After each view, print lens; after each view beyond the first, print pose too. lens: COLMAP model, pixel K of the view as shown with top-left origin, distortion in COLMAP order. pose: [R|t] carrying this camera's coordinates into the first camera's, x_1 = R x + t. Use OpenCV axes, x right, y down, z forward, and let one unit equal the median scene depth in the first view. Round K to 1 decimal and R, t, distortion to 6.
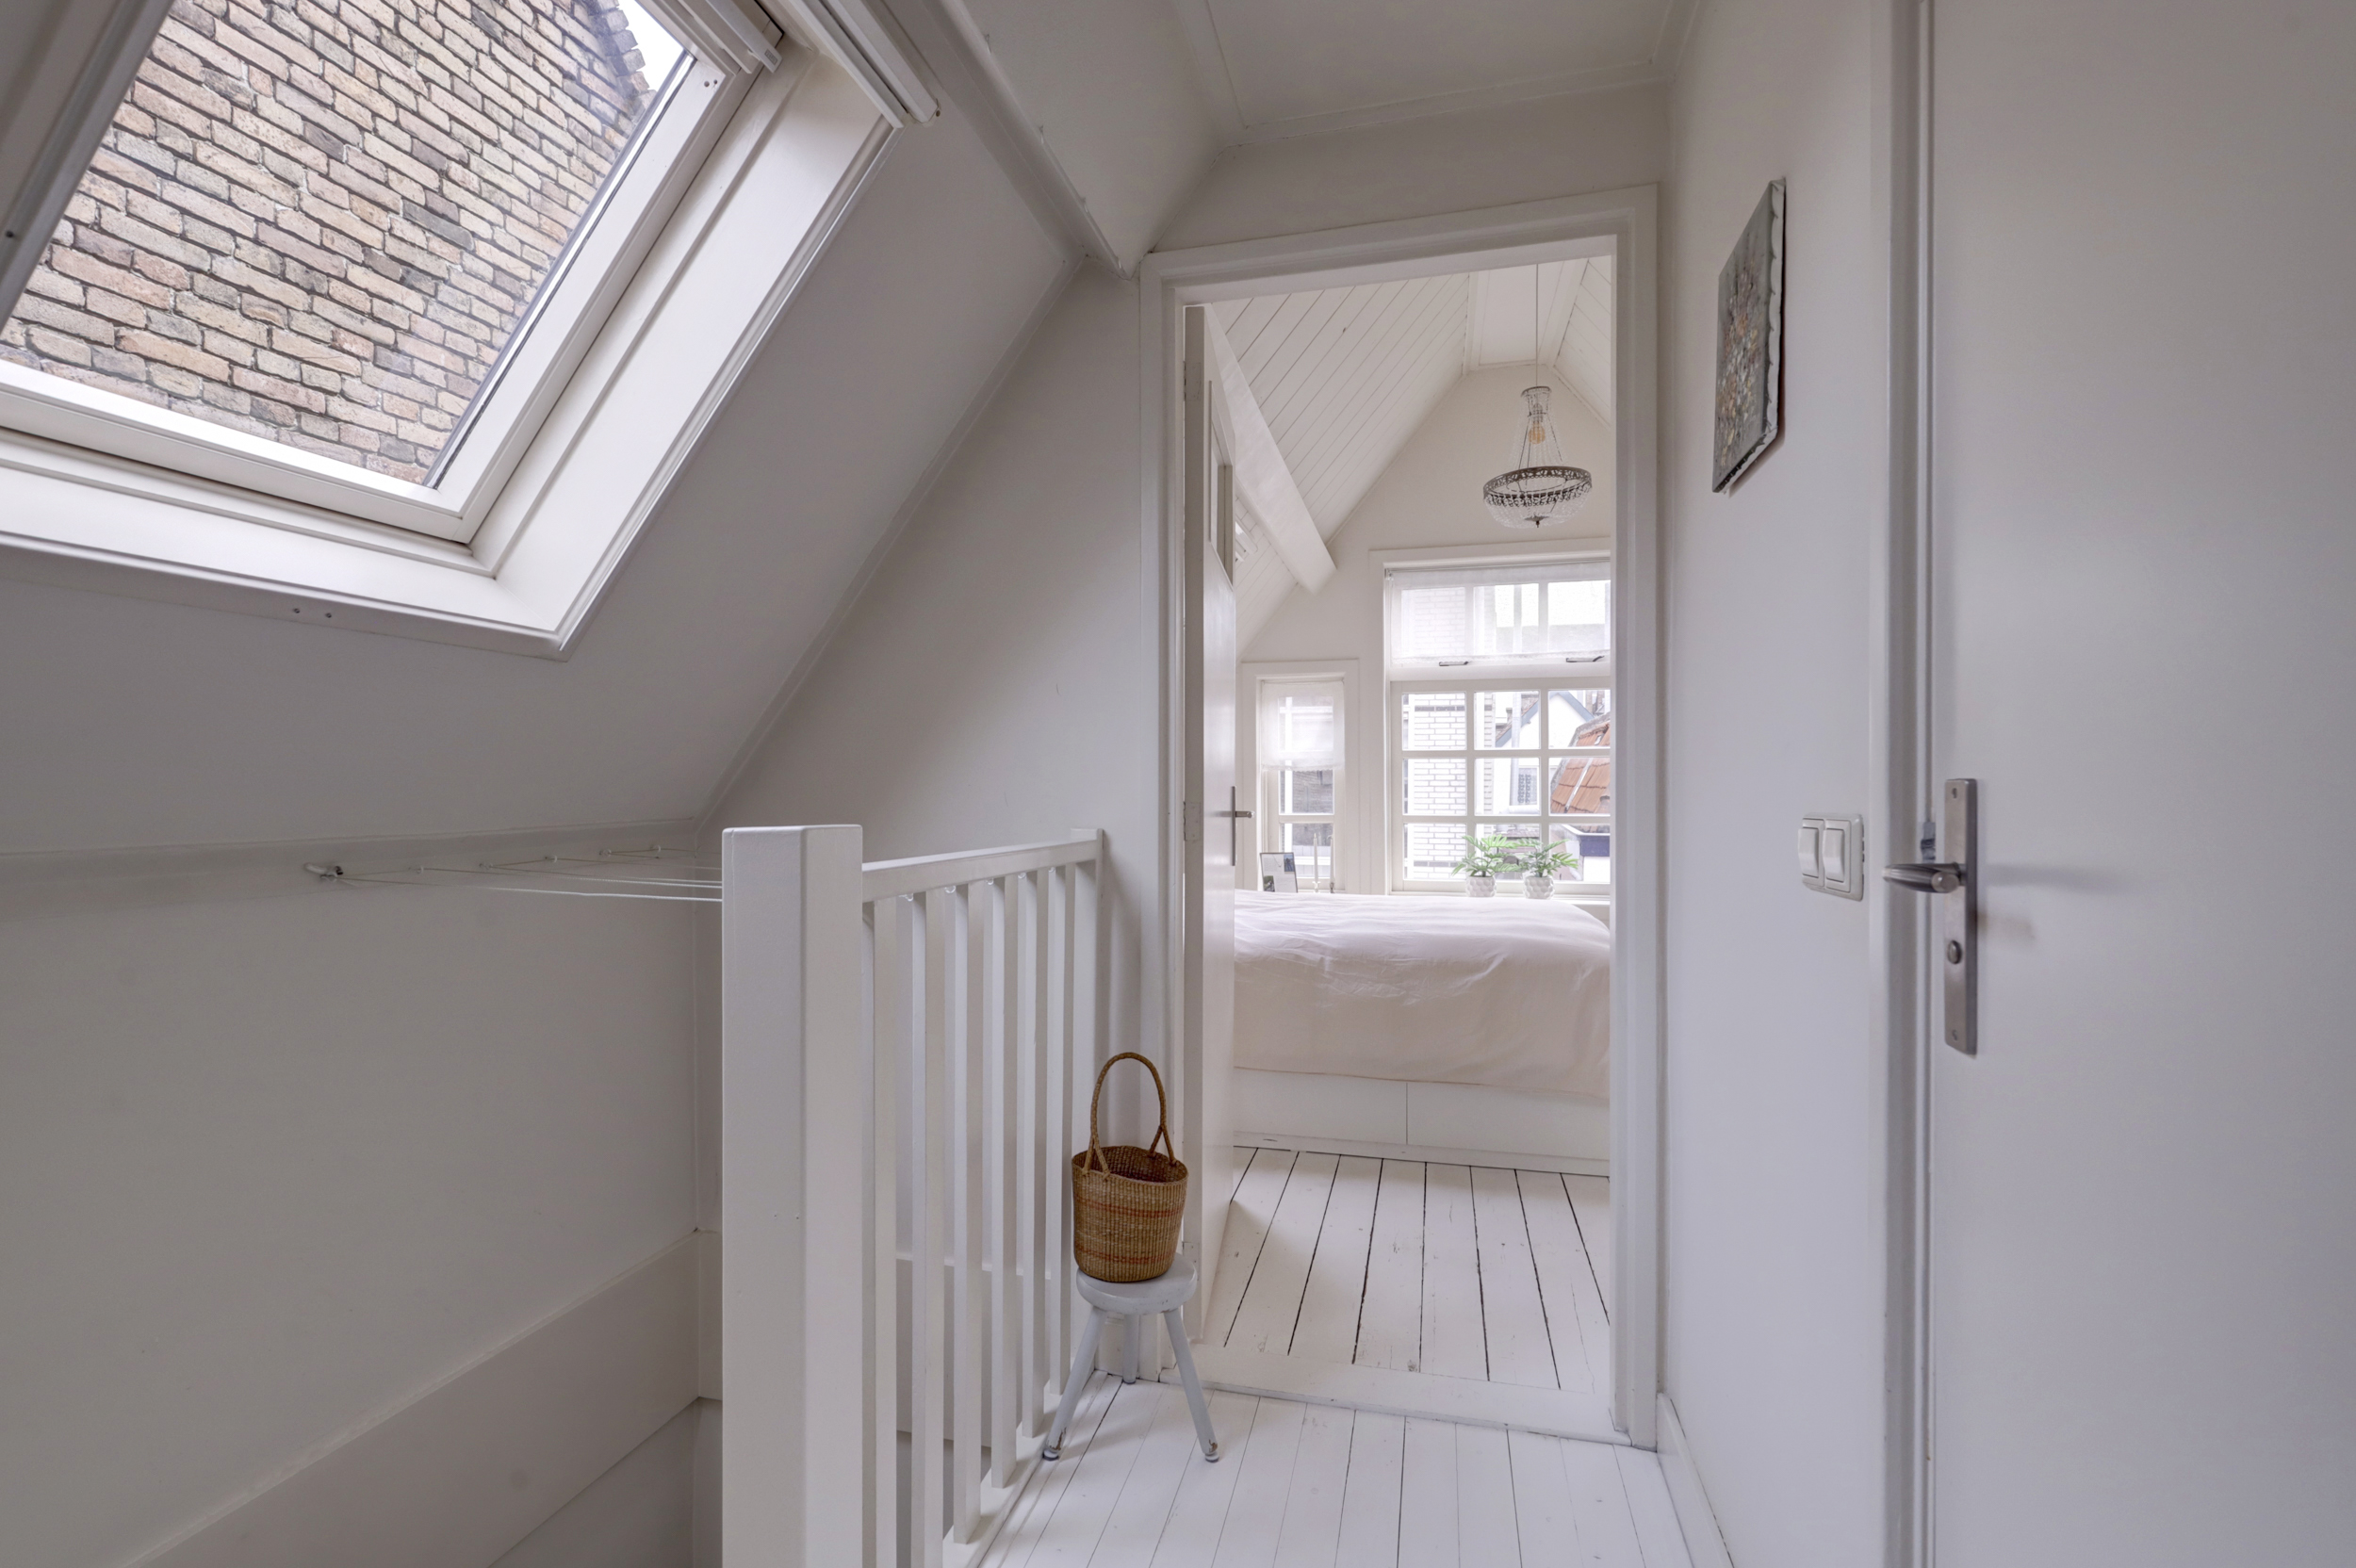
lens RADIAL K [[1091.8, 0, 1178.0], [0, 1091.8, 784.0], [0, 0, 1]] dist [0.002766, 0.000088]
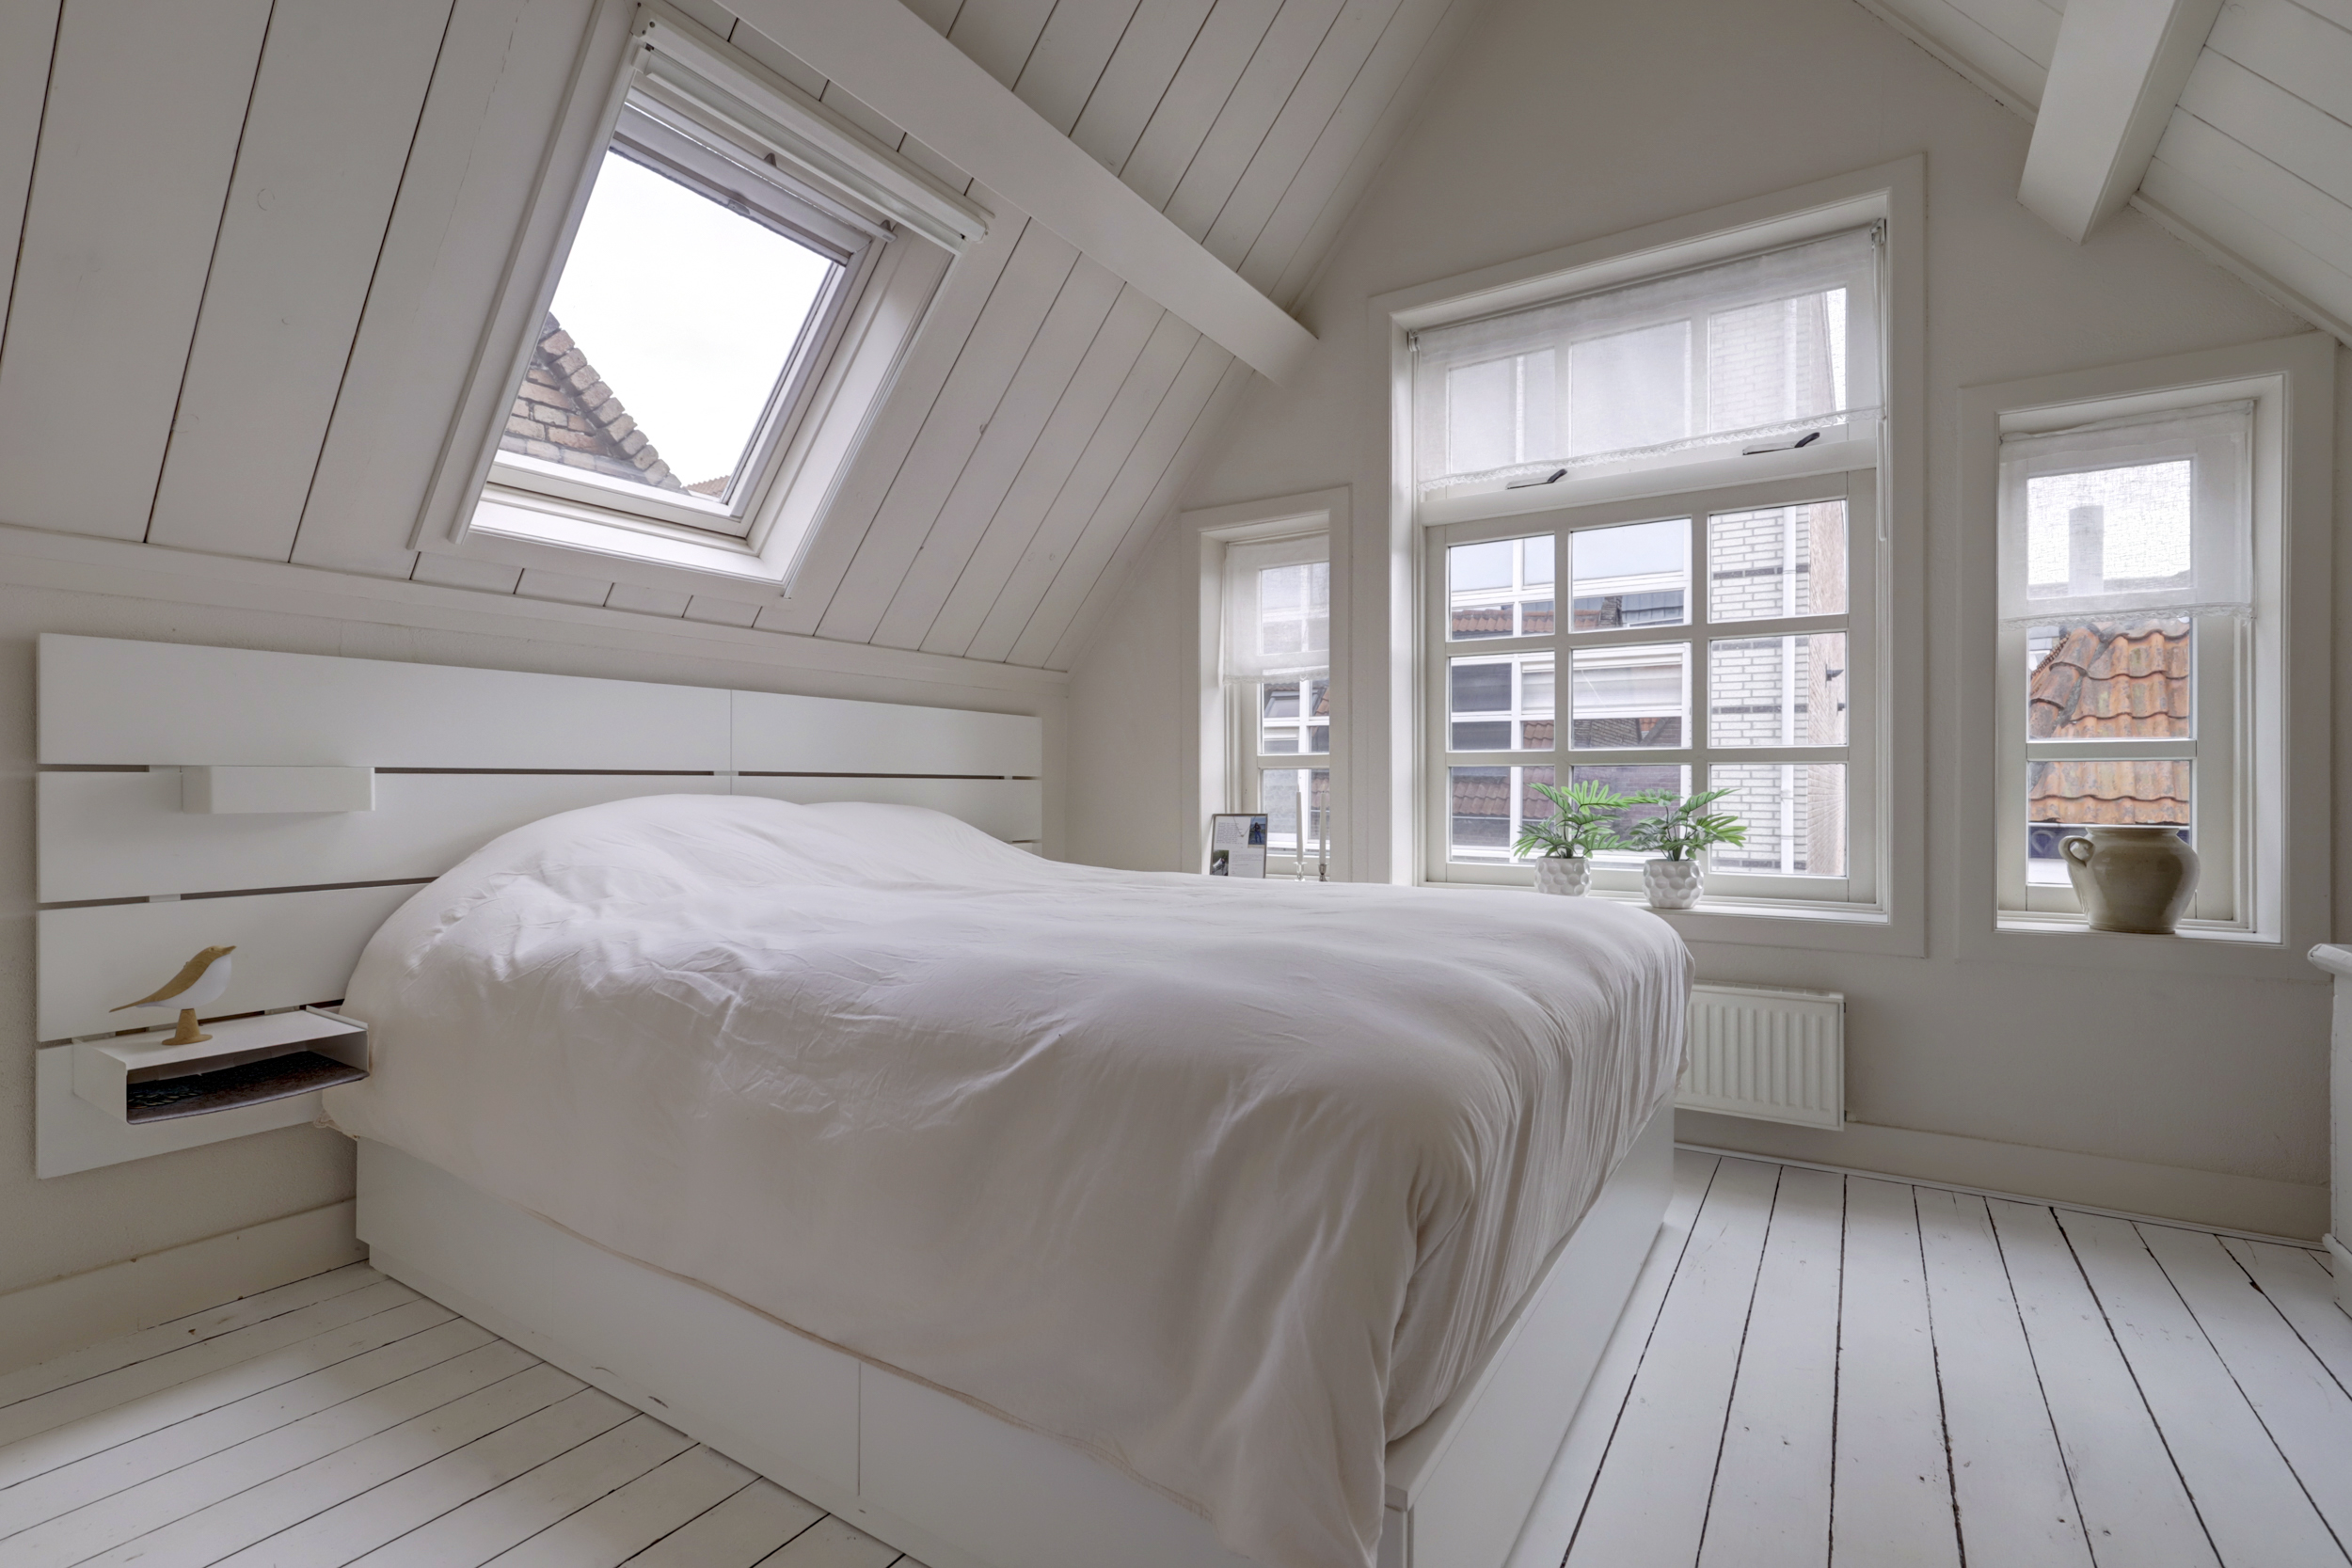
lens RADIAL K [[1089.9, 0, 1176.0], [0, 1089.9, 784.0], [0, 0, 1]] dist [0.002766, 0.000088]
pose [[0.945351, 0.002230, -0.326046, 0.263885], [-0.002500, 0.999997, -0.000409, 0.046747], [0.326044, 0.001202, 0.945354, 0.402529]]
